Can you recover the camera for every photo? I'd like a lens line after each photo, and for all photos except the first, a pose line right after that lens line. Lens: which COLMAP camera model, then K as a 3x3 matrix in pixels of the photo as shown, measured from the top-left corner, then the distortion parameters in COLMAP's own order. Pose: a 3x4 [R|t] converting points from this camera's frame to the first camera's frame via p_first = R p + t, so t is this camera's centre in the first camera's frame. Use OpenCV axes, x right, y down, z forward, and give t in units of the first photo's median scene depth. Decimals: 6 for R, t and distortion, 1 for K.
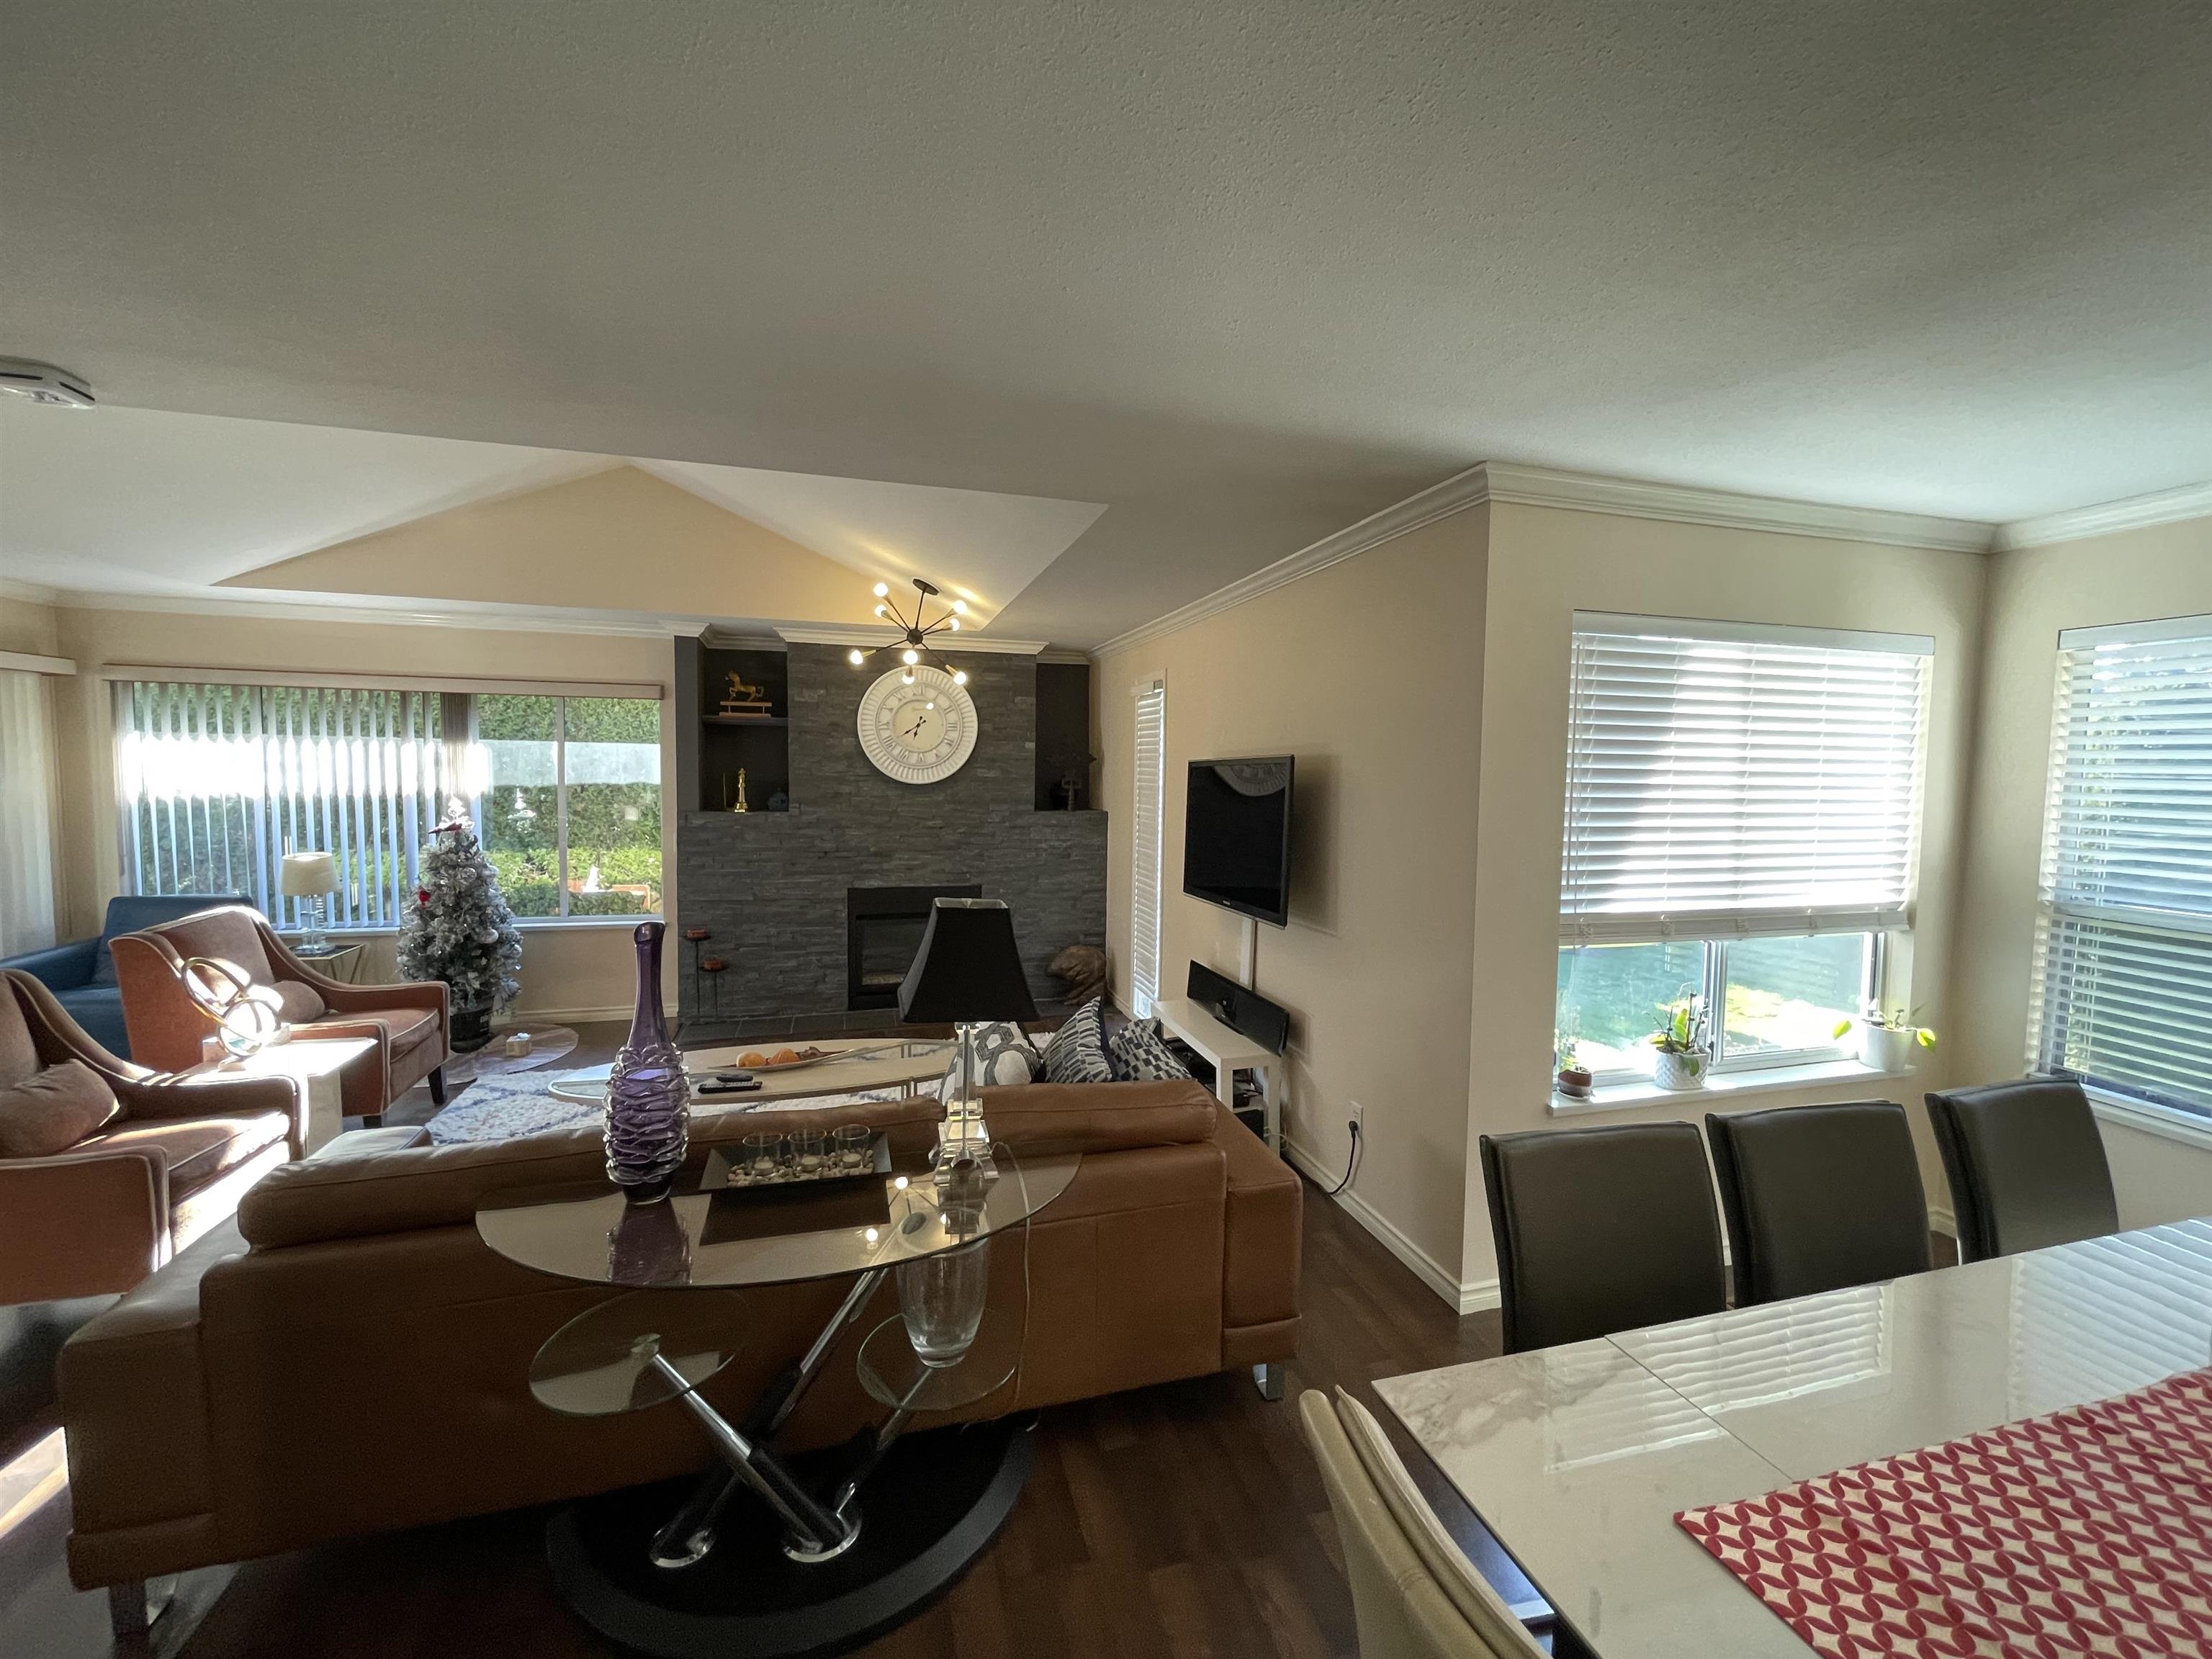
lens RADIAL K [[897.7, 0, 1112.8], [0, 897.7, 831.1], [0, 0, 1]] dist [0.000378, -0.000355]
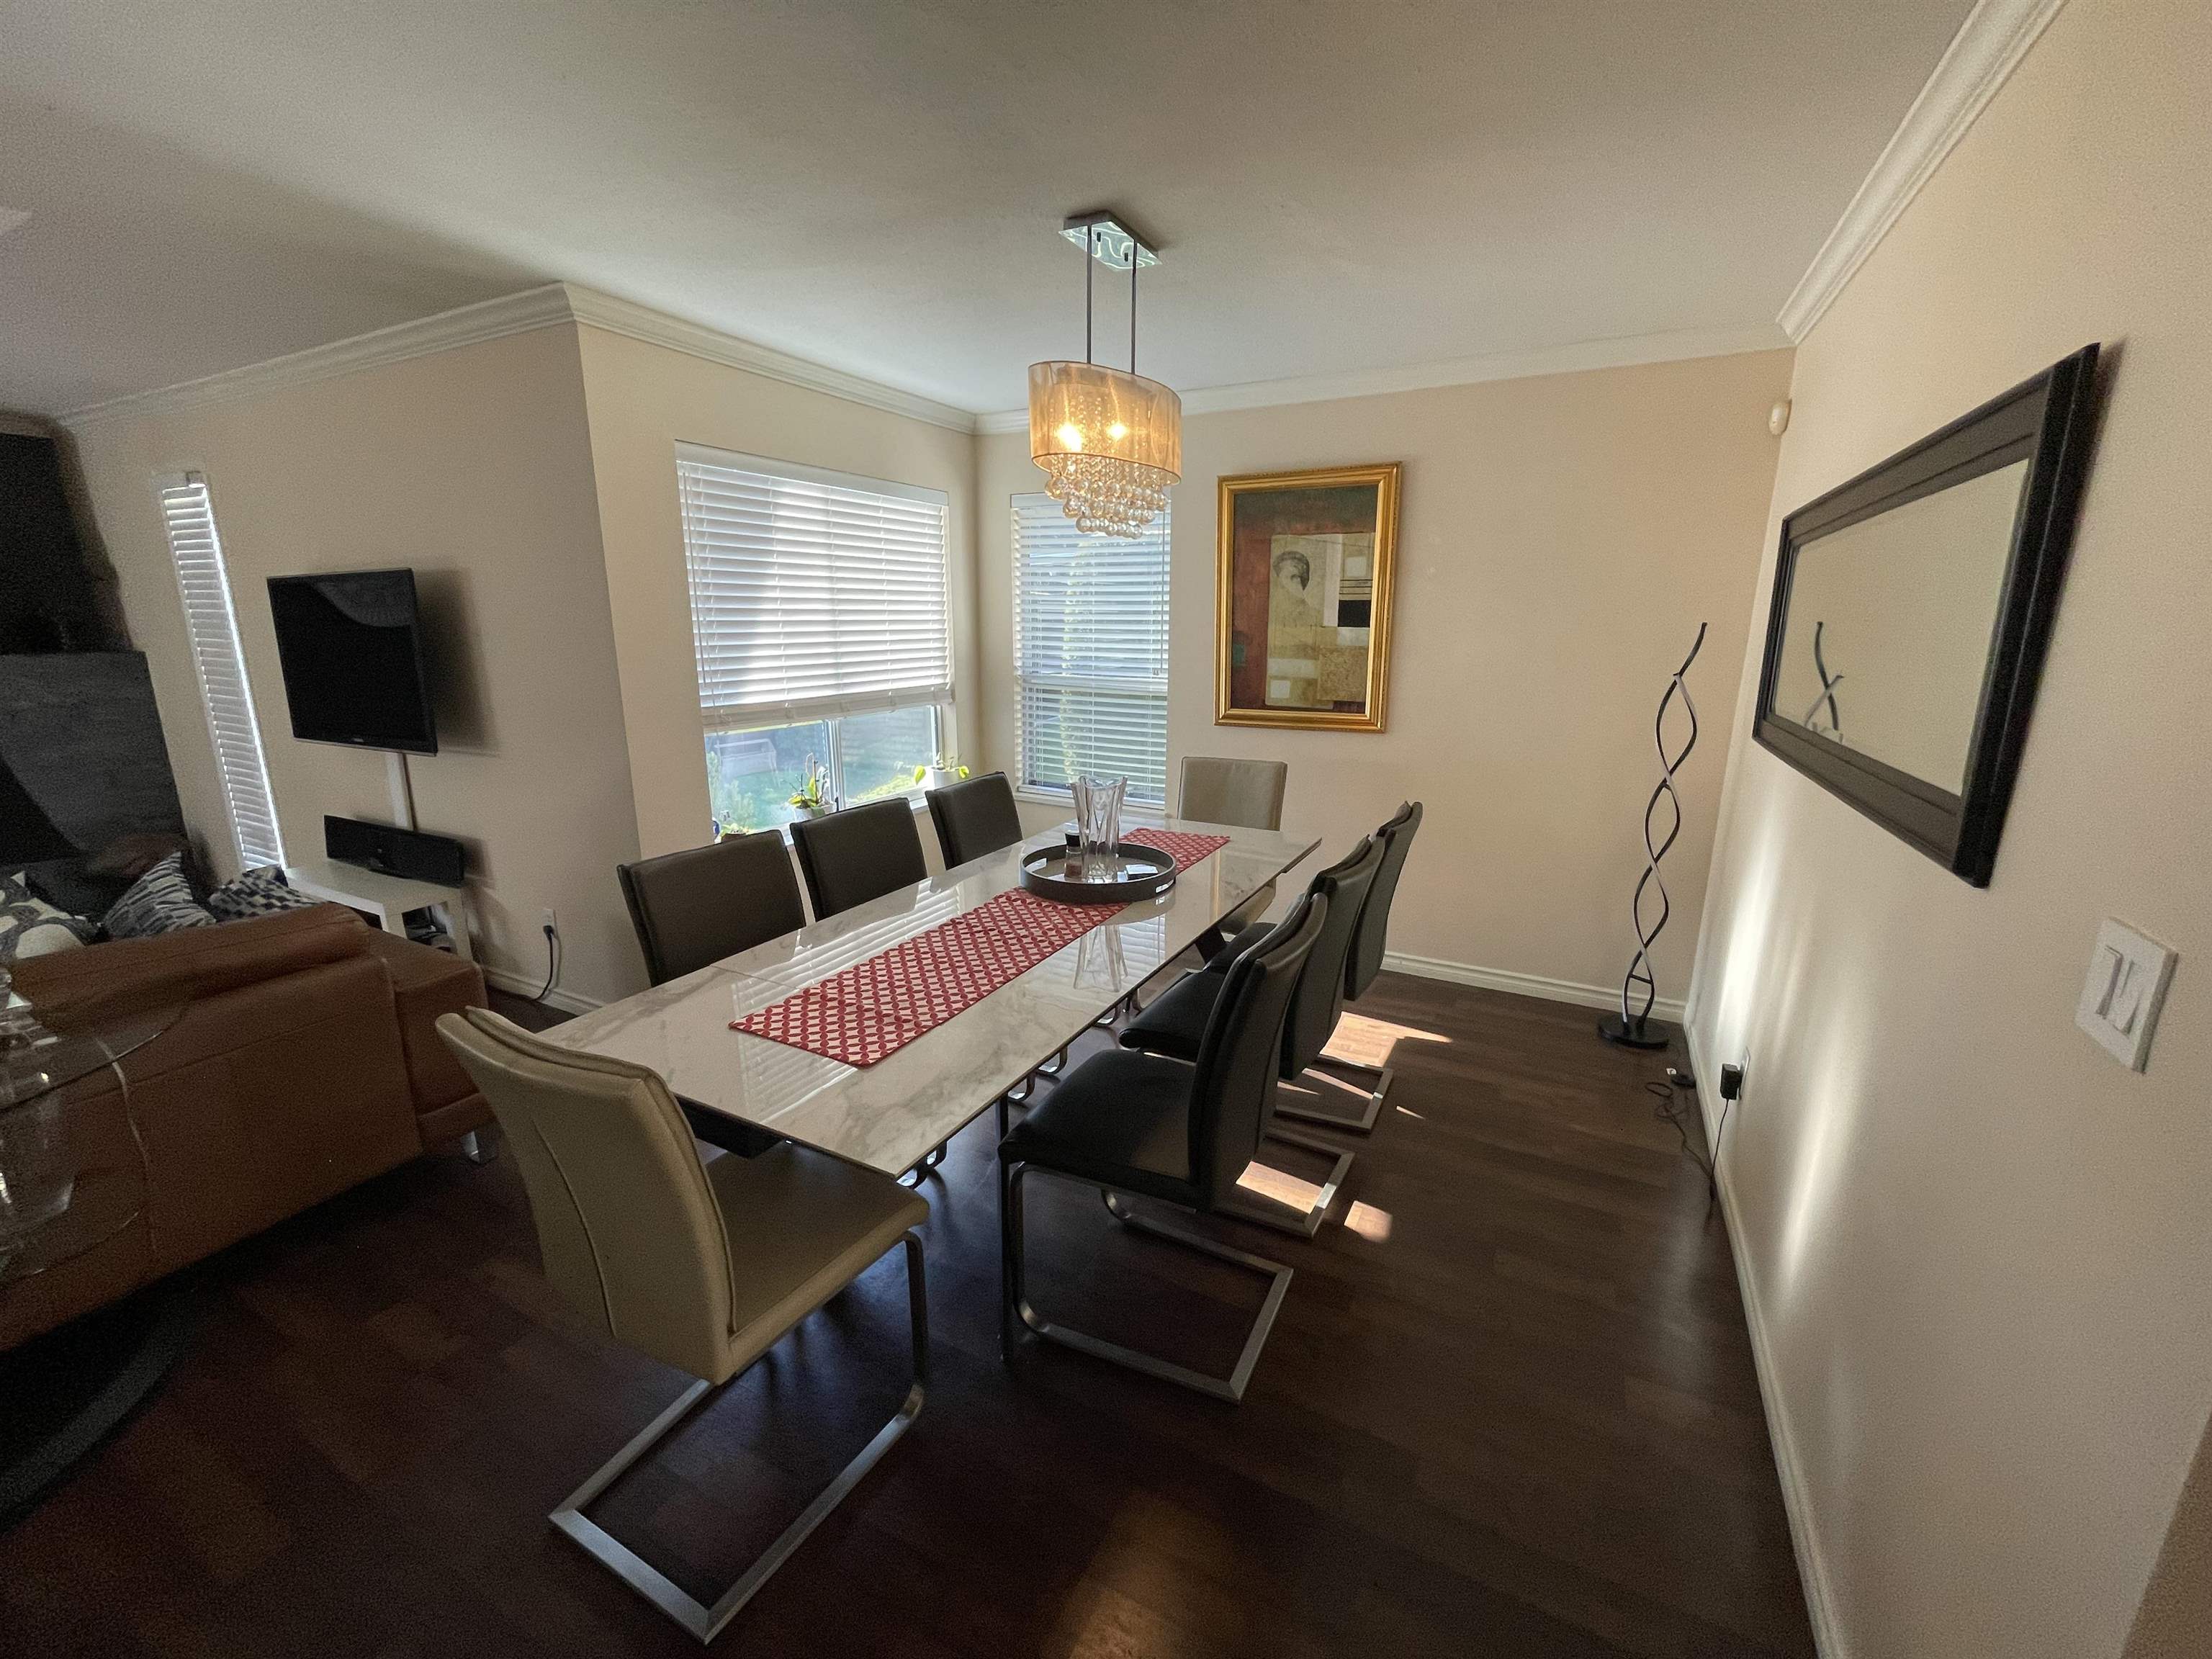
lens RADIAL K [[897.7, 0, 1105.5], [0, 897.7, 827.5], [0, 0, 1]] dist [0.000378, -0.000355]
pose [[0.693664, -0.176378, 0.698370, 0.003866], [0.054340, 0.979608, 0.193432, 0.037571], [-0.718246, -0.096227, 0.689103, -0.188034]]
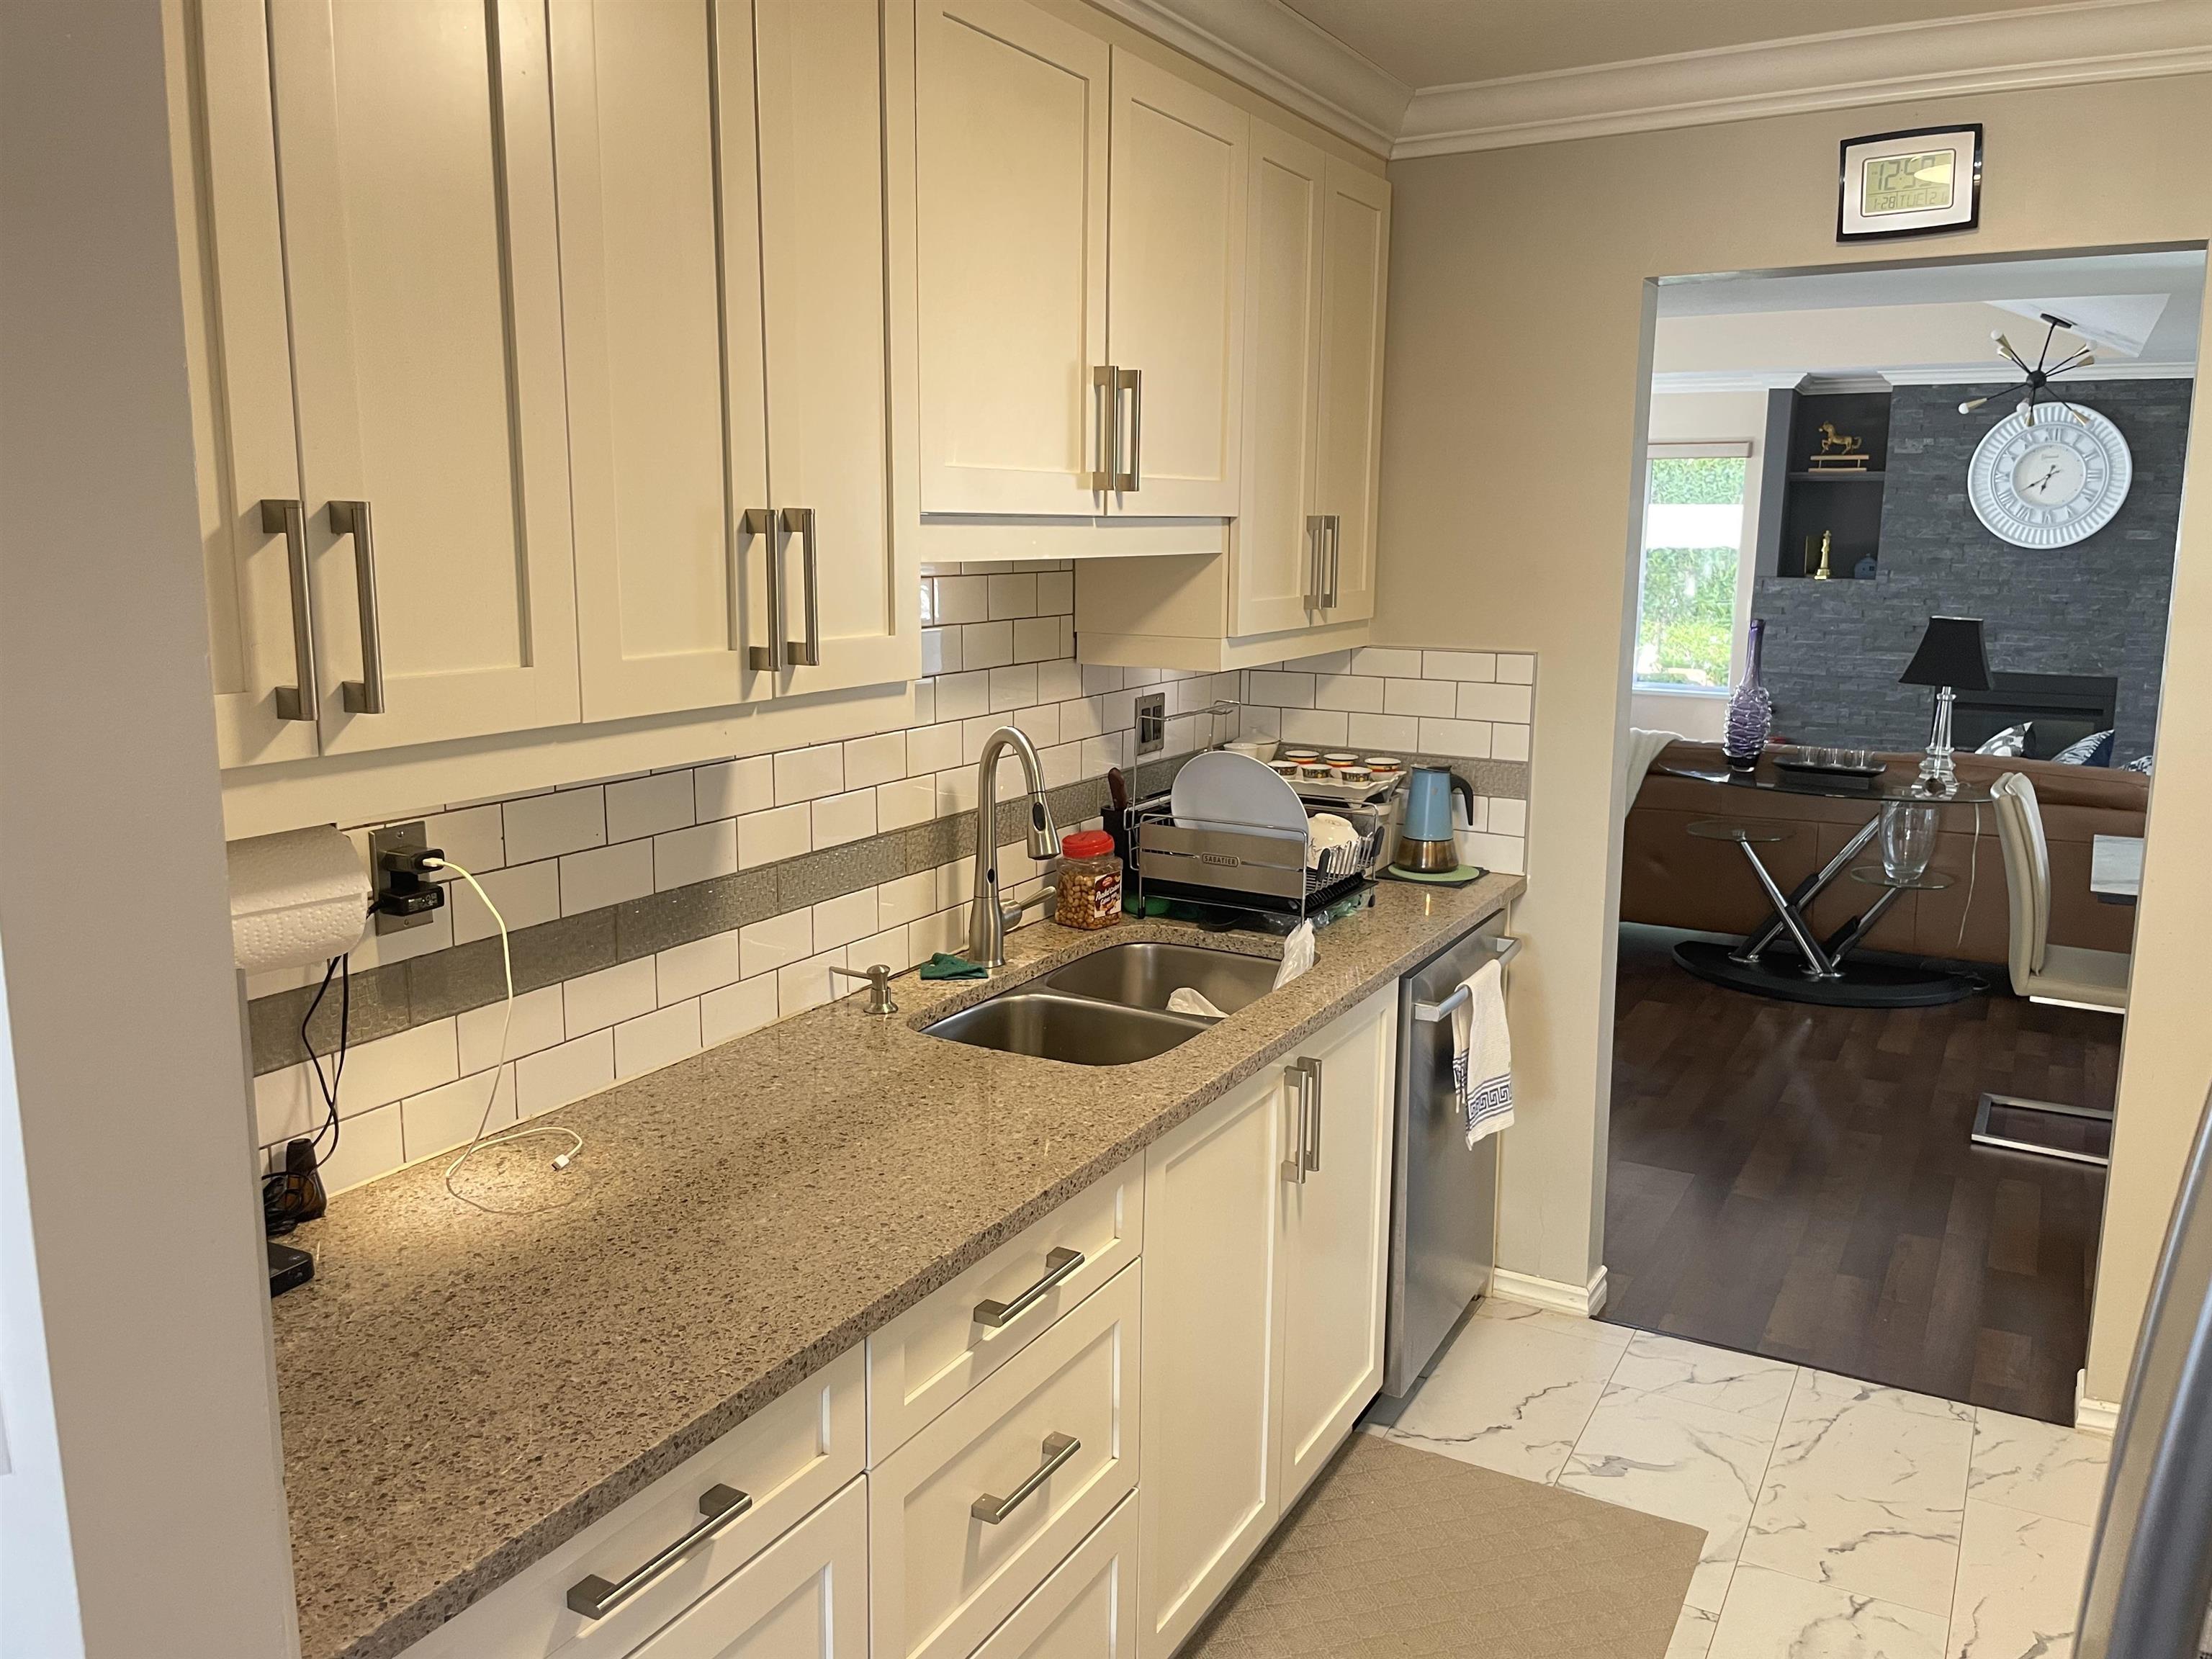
lens RADIAL K [[1721.1, 0, 1098.9], [0, 1721.1, 818.8], [0, 0, 1]] dist [0.027363, -0.016646]
pose [[0.702548, 0.113950, -0.702454, 0.549640], [-0.045559, 0.992274, 0.115399, 0.085242], [0.710176, -0.049071, 0.702312, -1.271795]]
